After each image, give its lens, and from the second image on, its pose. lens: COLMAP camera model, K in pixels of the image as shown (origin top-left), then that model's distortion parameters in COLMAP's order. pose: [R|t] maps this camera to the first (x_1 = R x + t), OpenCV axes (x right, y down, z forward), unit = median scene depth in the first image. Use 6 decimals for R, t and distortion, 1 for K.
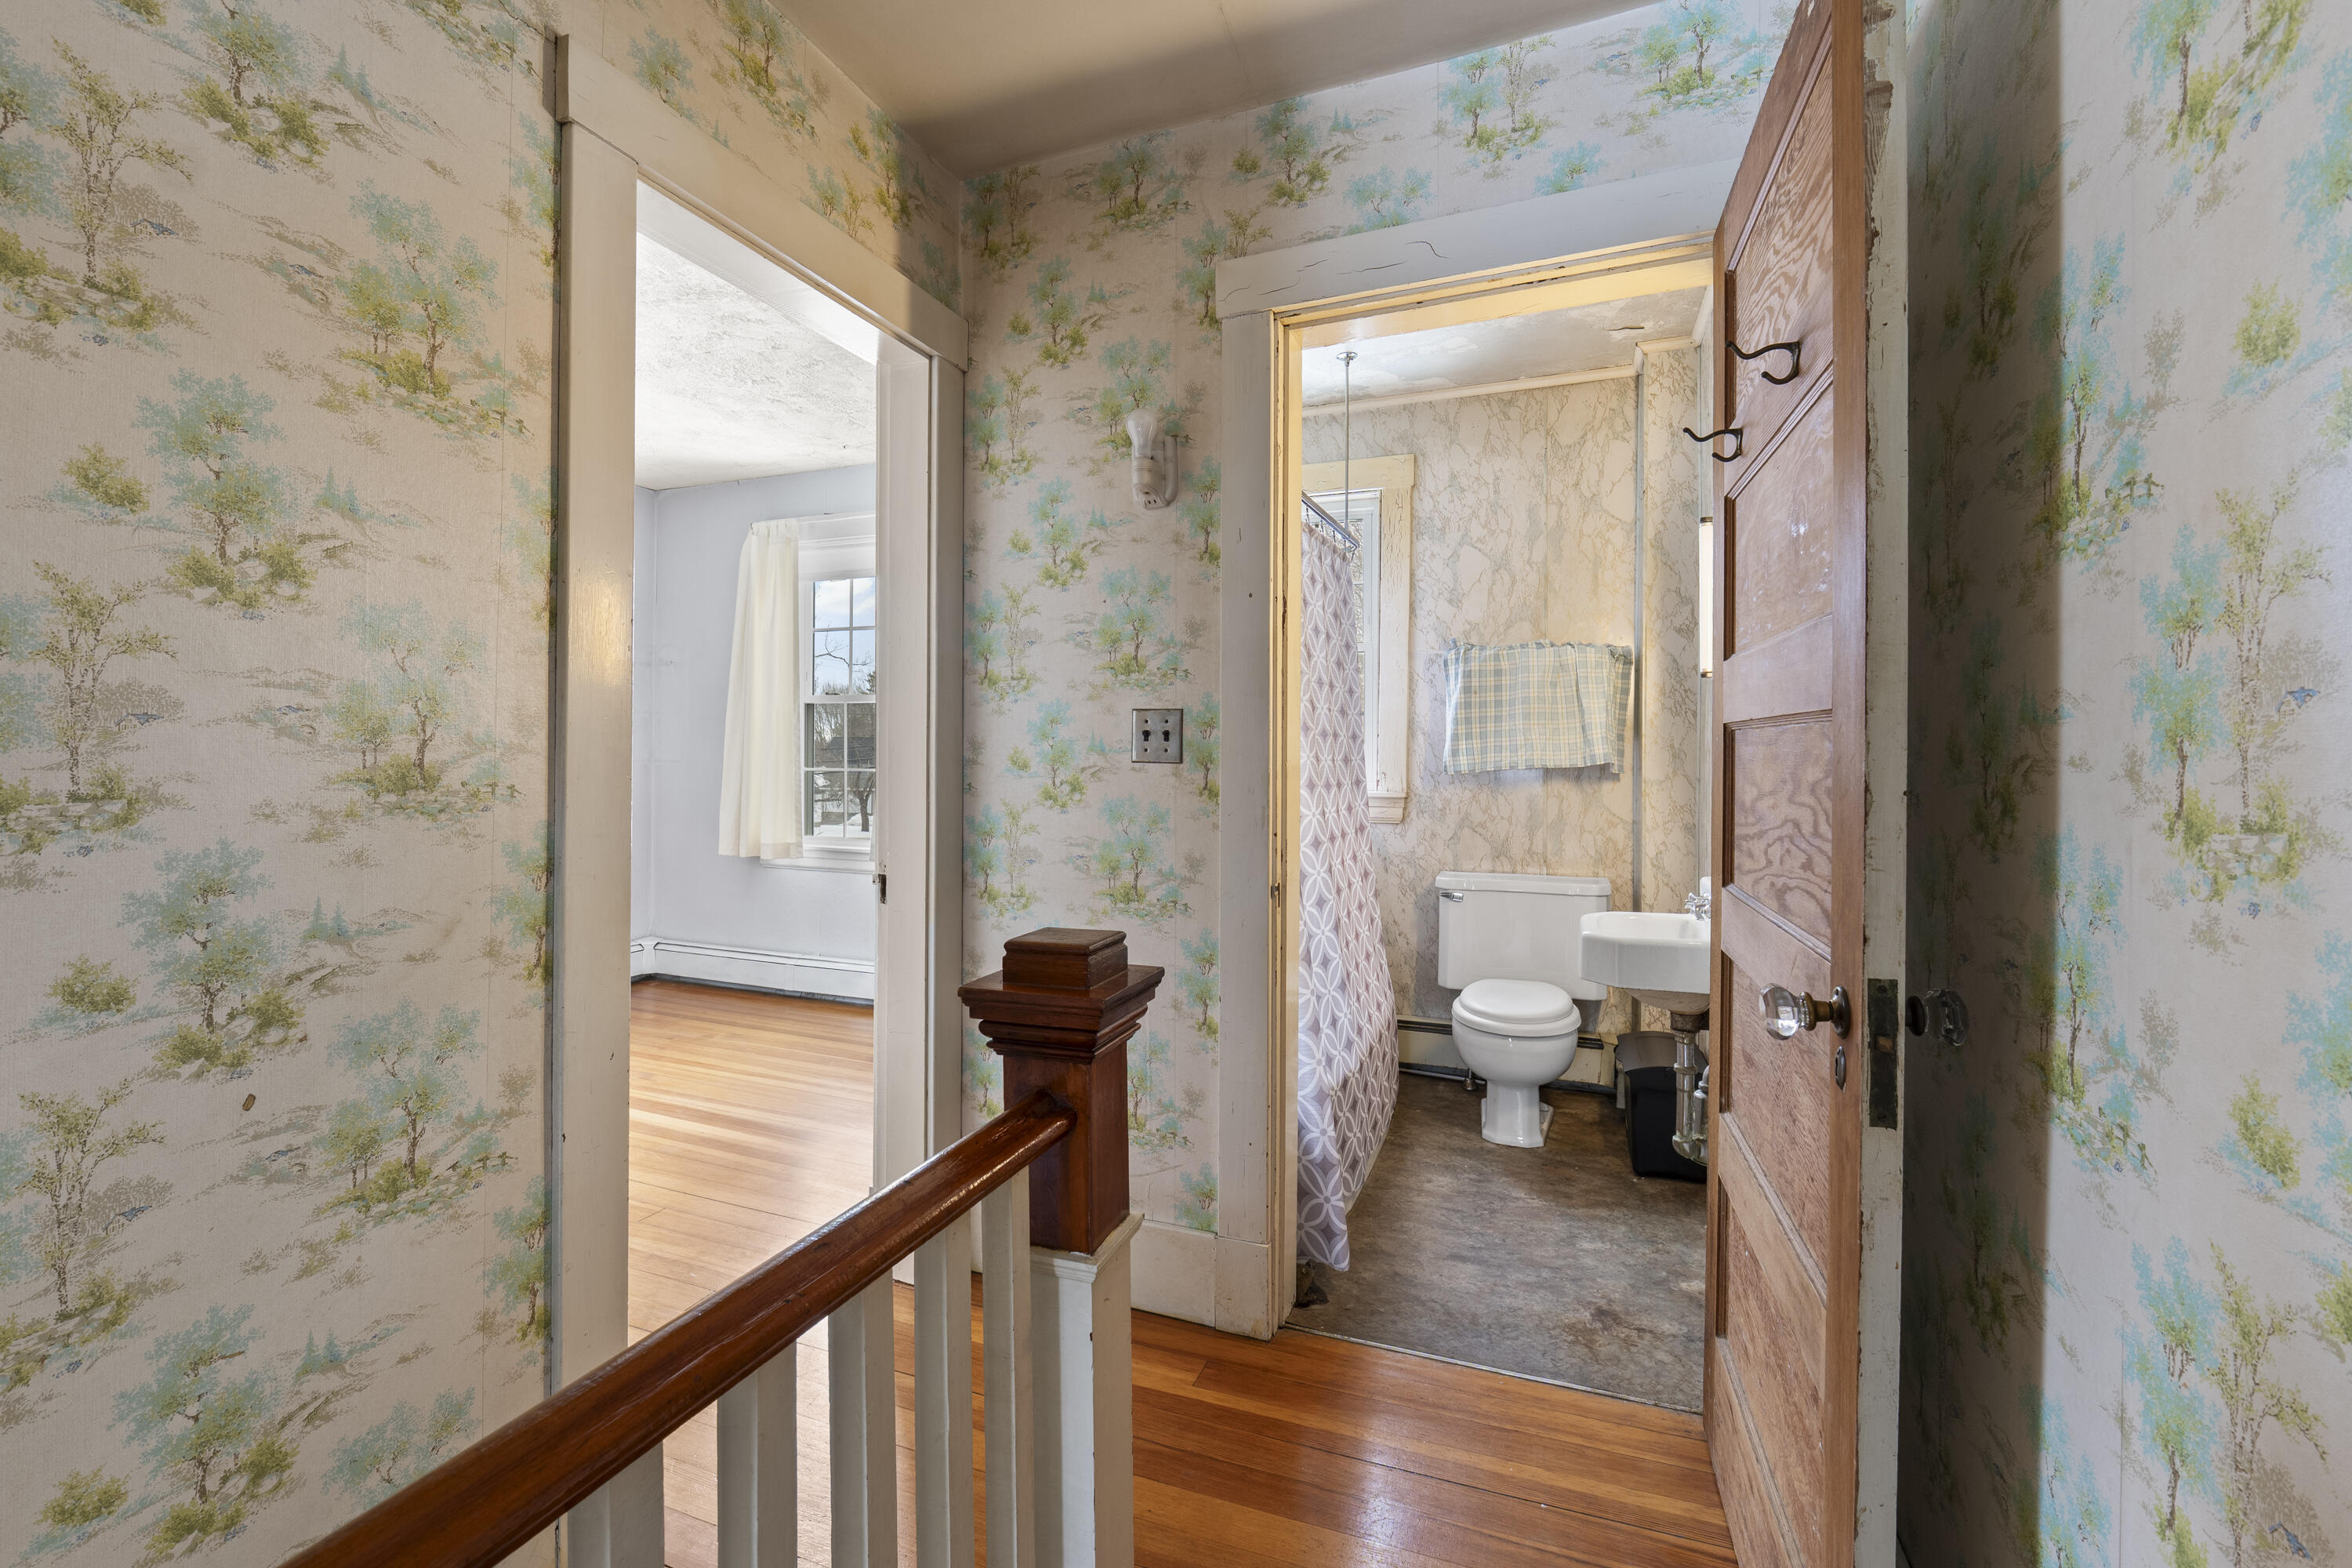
lens RADIAL K [[989.4, 0, 1166.1], [0, 989.4, 778.7], [0, 0, 1]] dist [-0.010097, 0.000078]
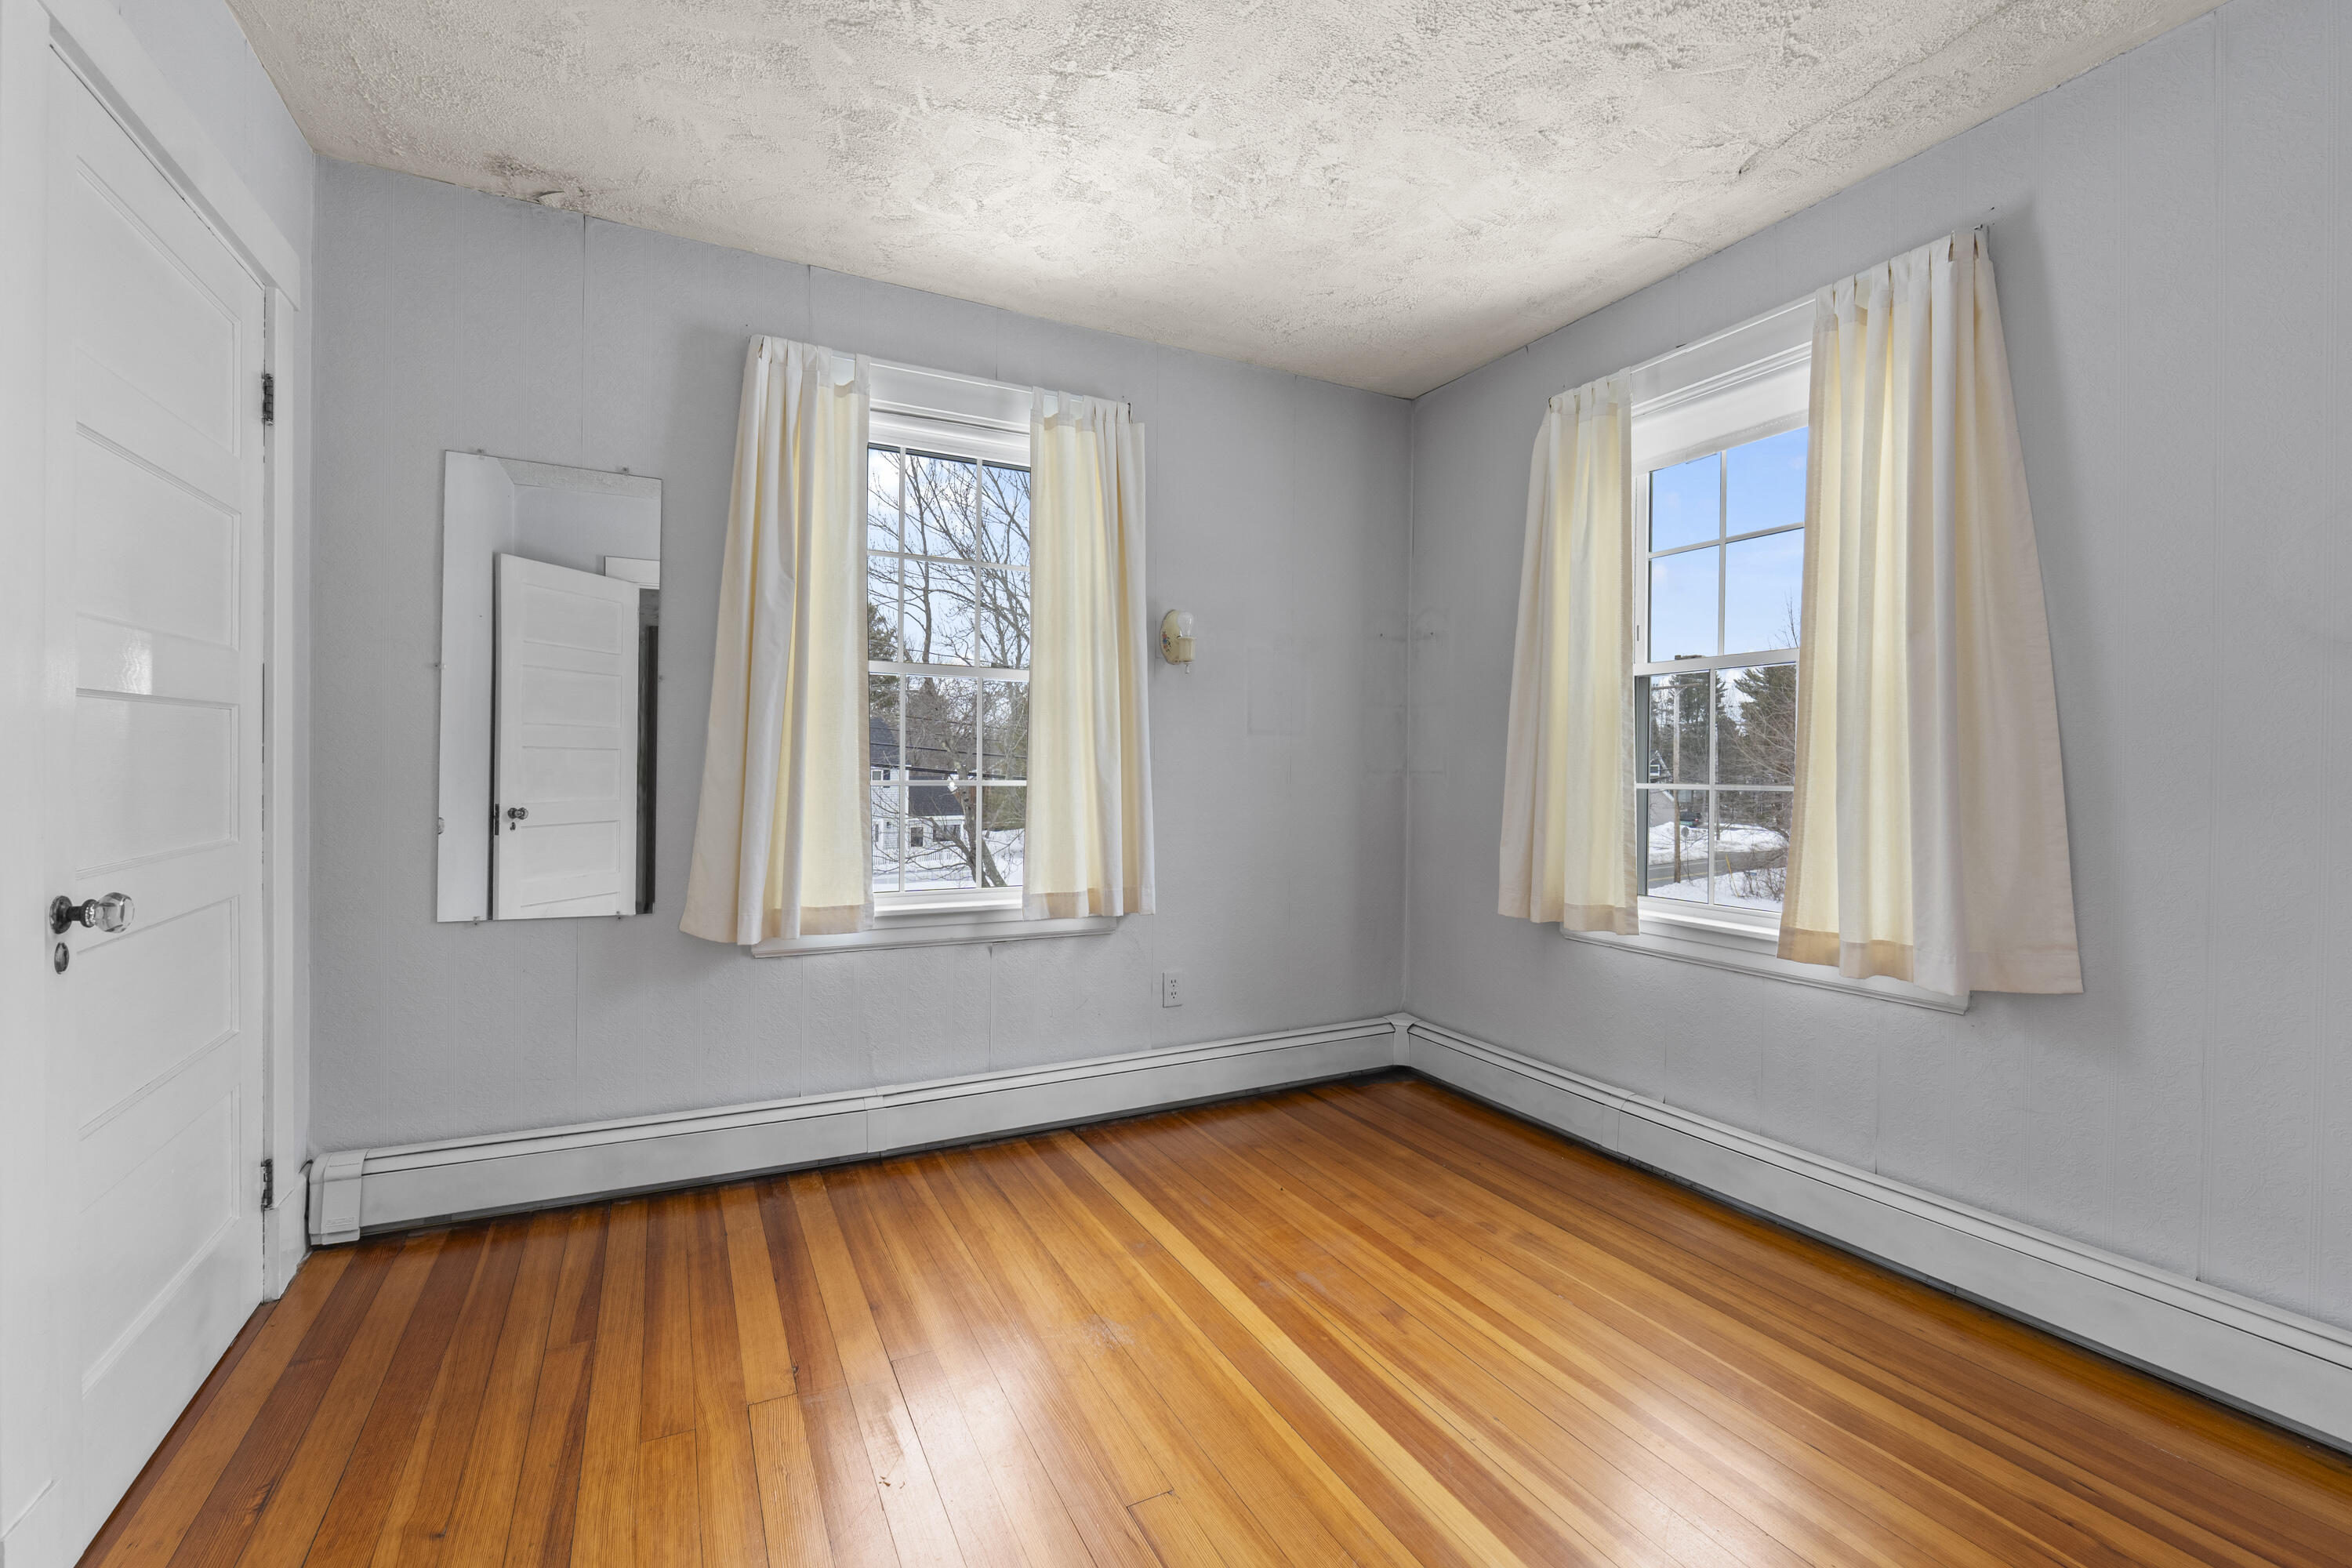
lens RADIAL K [[989.4, 0, 1166.1], [0, 989.4, 778.7], [0, 0, 1]] dist [-0.010097, 0.000078]
pose [[0.752647, -0.004475, -0.658409, -0.189196], [-0.006726, 0.999872, -0.014484, -0.003229], [0.658390, 0.015330, 0.752521, 0.363773]]
